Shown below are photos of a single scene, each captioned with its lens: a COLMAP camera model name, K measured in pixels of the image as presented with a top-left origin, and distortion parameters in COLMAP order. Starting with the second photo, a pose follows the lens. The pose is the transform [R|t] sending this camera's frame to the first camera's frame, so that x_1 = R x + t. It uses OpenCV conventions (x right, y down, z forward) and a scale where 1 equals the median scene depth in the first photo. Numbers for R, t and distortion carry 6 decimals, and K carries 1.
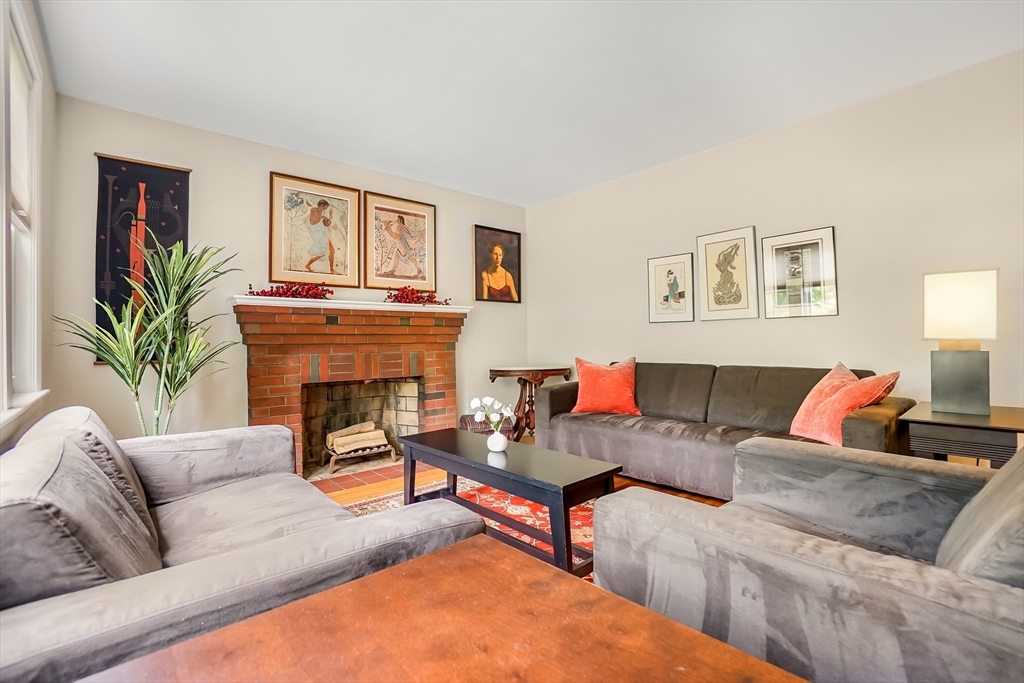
lens RADIAL K [[457.0, 0, 505.4], [0, 457.0, 338.5], [0, 0, 1]] dist [-0.020691, 0.004390]
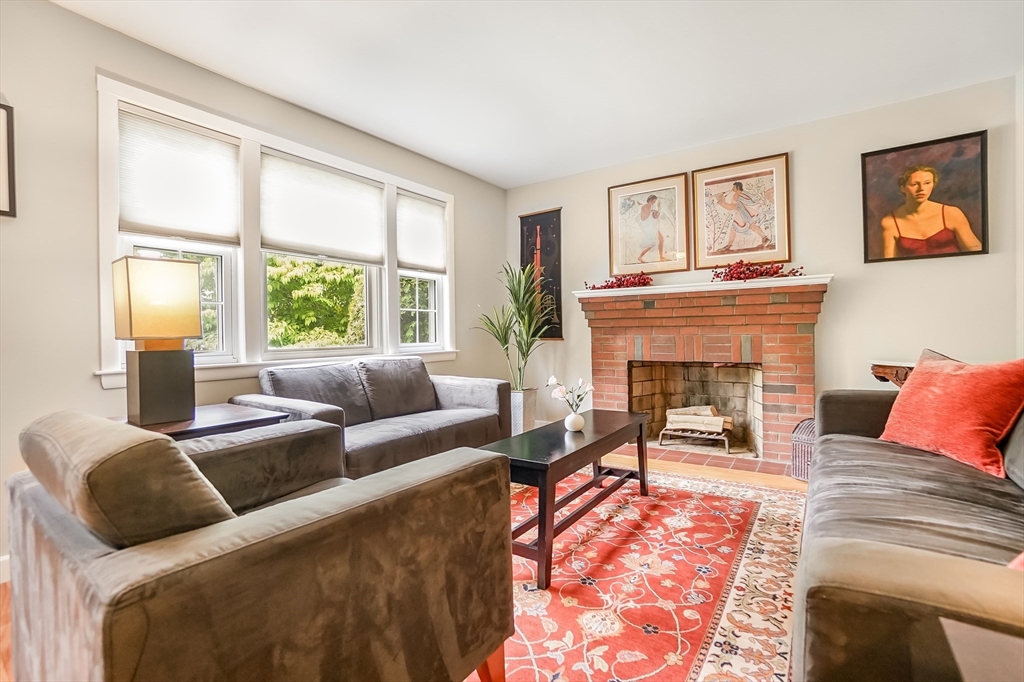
lens RADIAL K [[457.0, 0, 507.9], [0, 457.0, 336.5], [0, 0, 1]] dist [-0.020691, 0.004390]
pose [[0.275610, 0.016878, -0.961121, 0.532698], [0.019519, 0.999541, 0.023150, 0.003481], [0.961071, -0.025141, 0.275154, 0.335445]]
